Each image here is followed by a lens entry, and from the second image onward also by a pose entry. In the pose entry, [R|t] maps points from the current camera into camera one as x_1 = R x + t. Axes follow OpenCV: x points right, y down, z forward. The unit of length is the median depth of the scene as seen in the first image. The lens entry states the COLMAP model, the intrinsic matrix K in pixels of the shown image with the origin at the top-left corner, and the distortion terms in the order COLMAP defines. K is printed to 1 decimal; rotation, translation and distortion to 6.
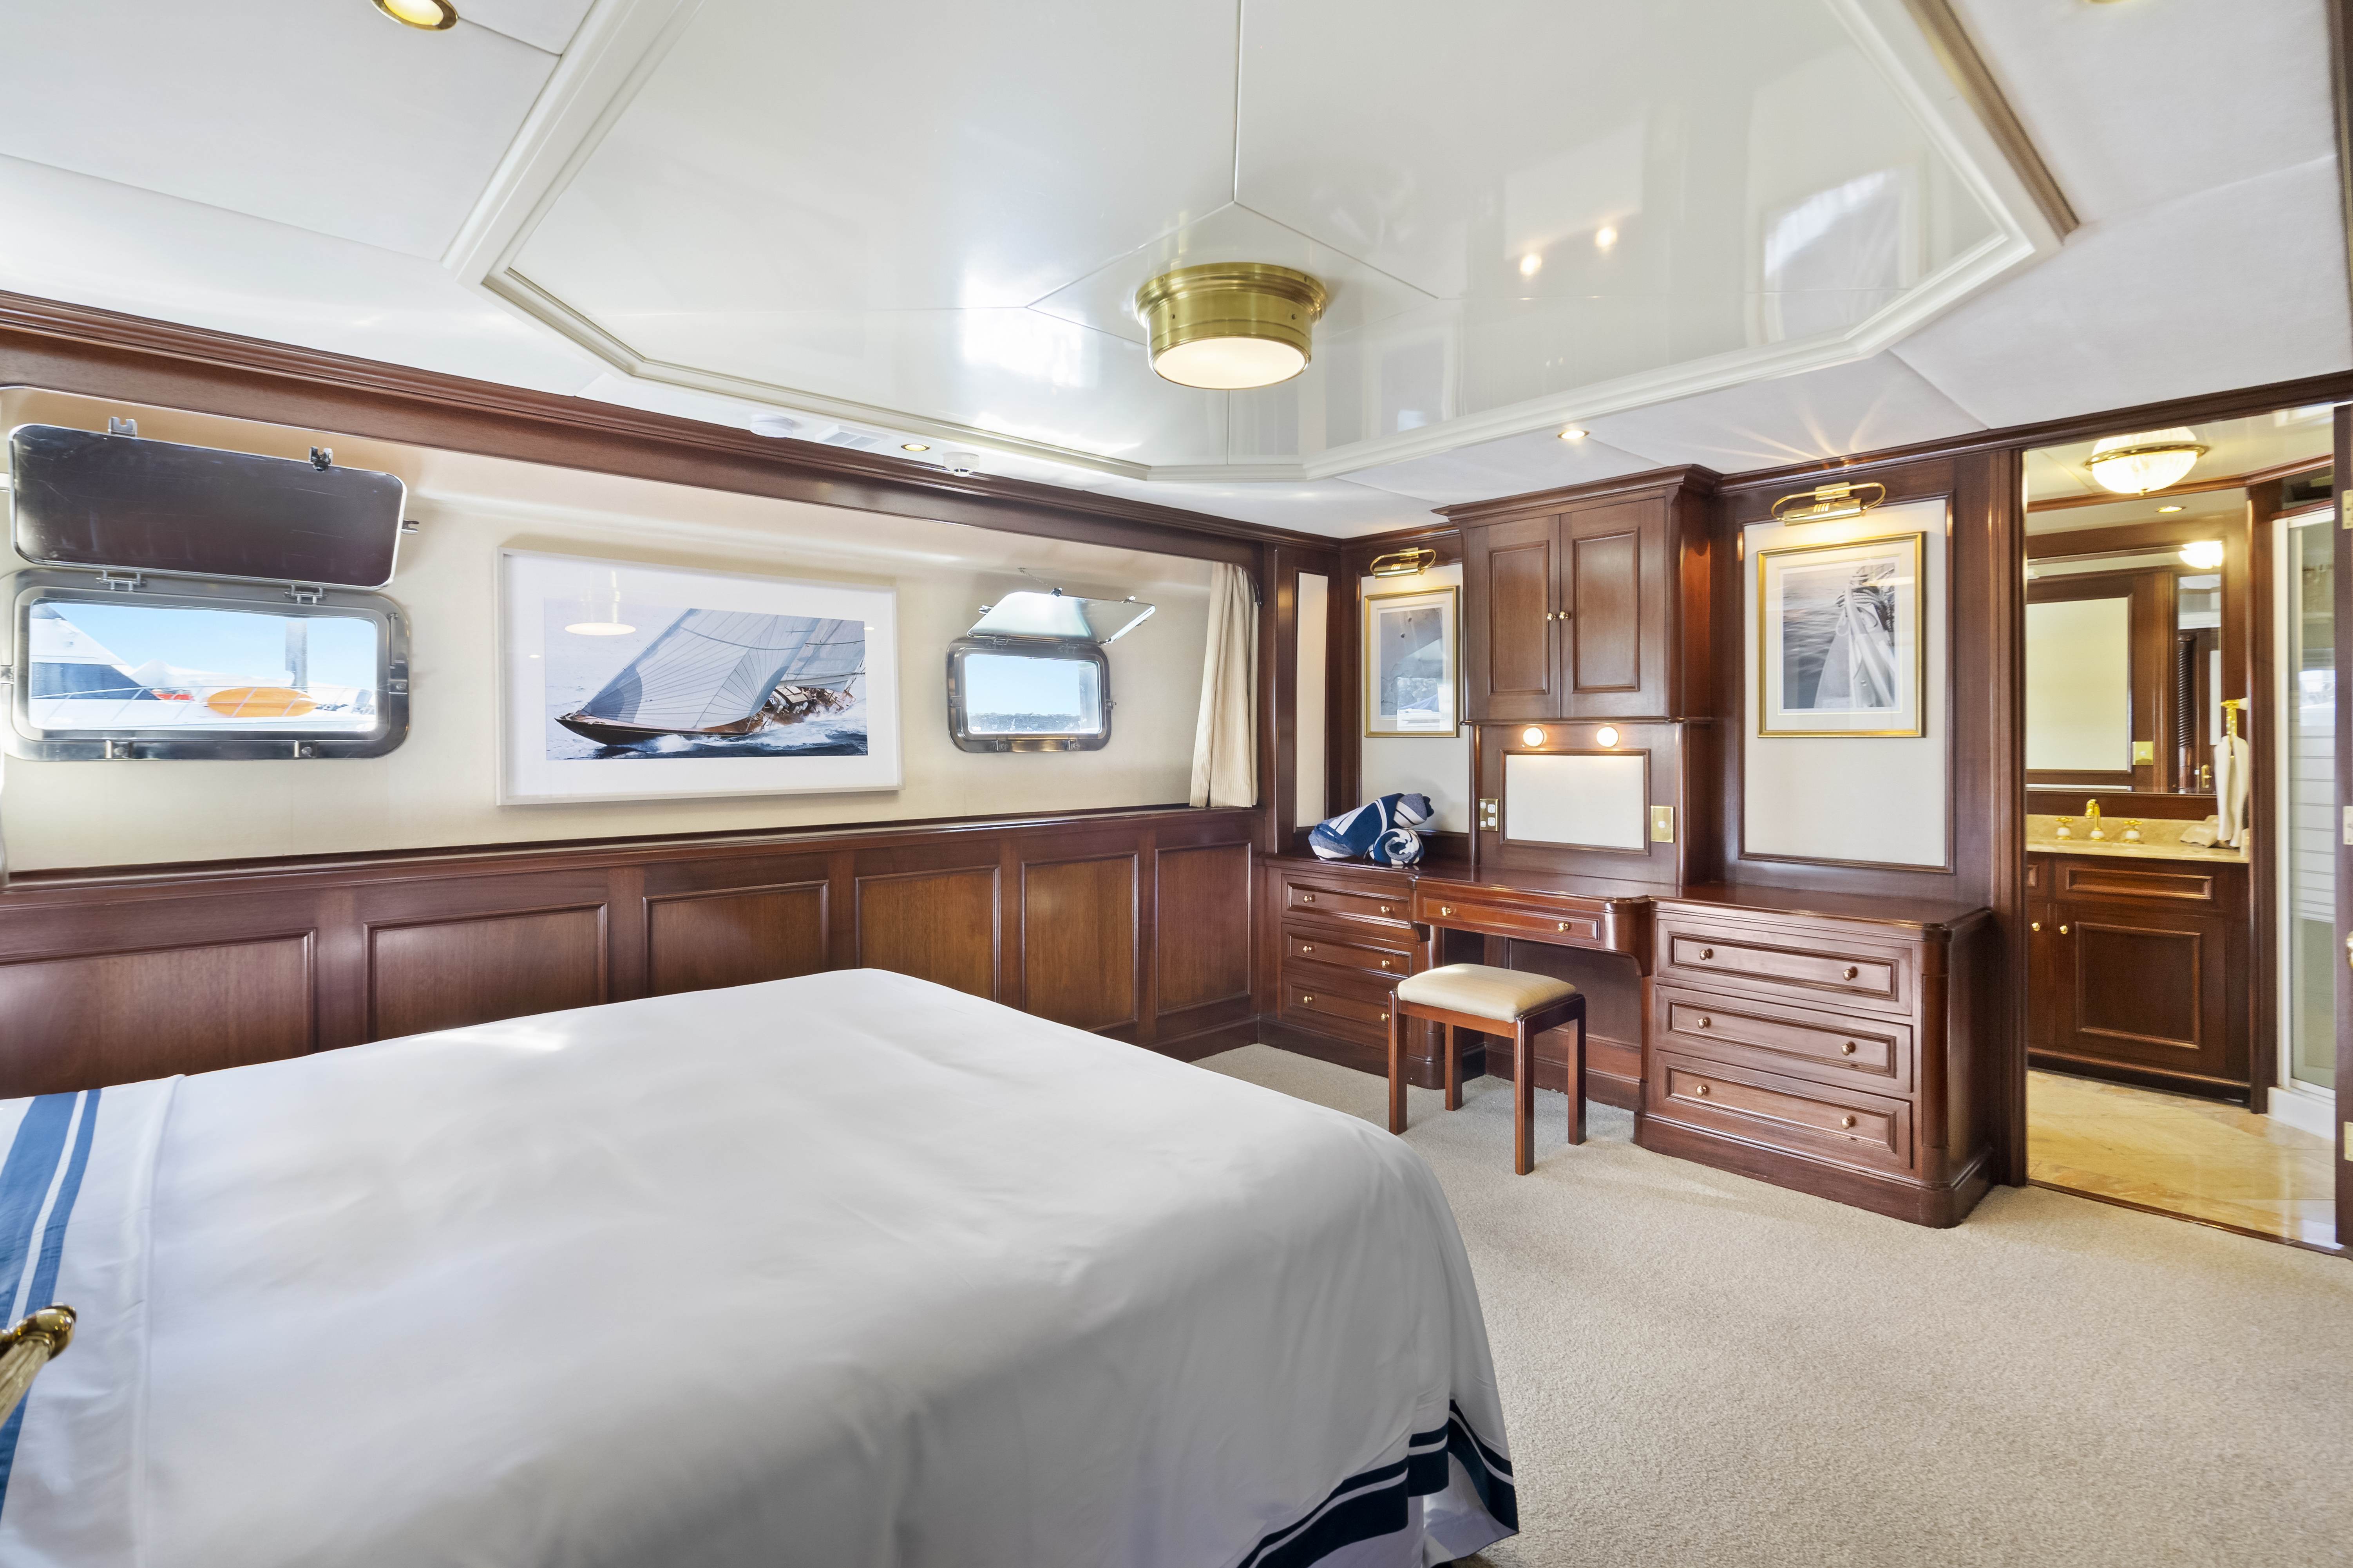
lens RADIAL K [[1113.8, 0, 1172.4], [0, 1113.8, 760.9], [0, 0, 1]] dist [-0.001548, 0.000087]
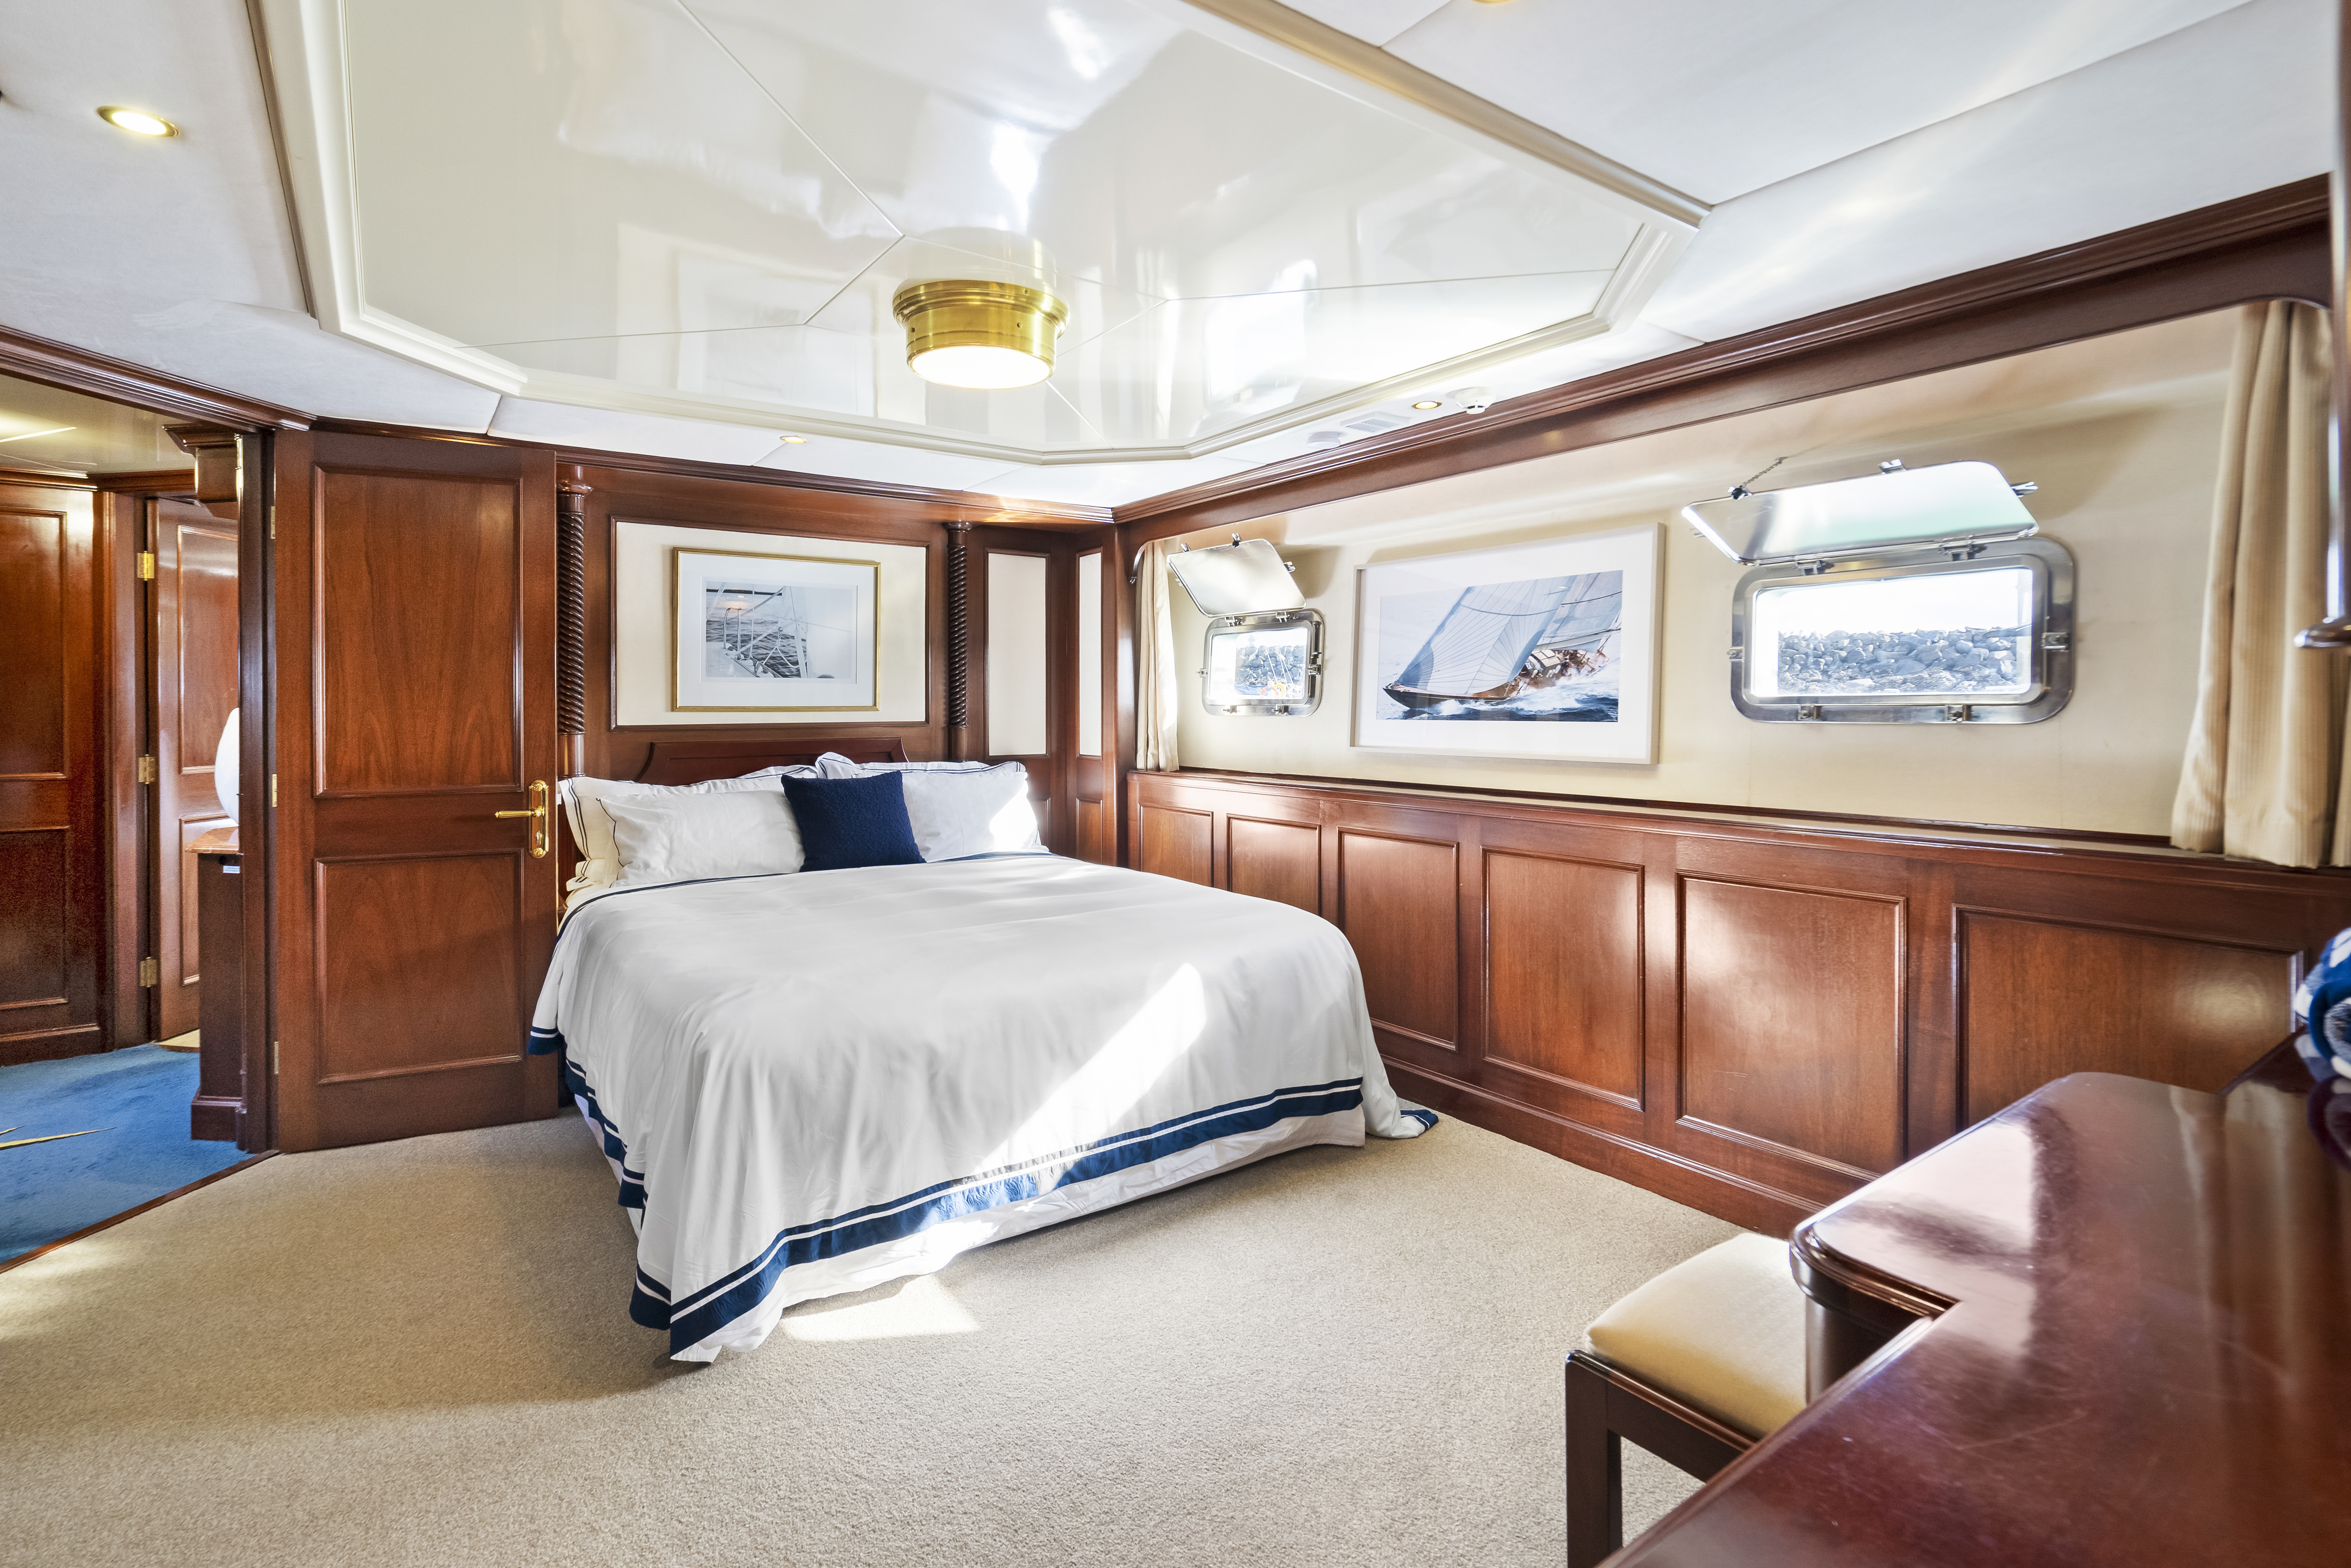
lens RADIAL K [[1112.9, 0, 1157.5], [0, 1112.9, 695.5], [0, 0, 1]] dist [-0.001548, 0.000087]
pose [[-0.116750, 0.000259, -0.993161, 0.677671], [-0.009628, 0.999953, 0.001392, -0.025270], [0.993115, 0.009725, -0.116742, 0.786802]]
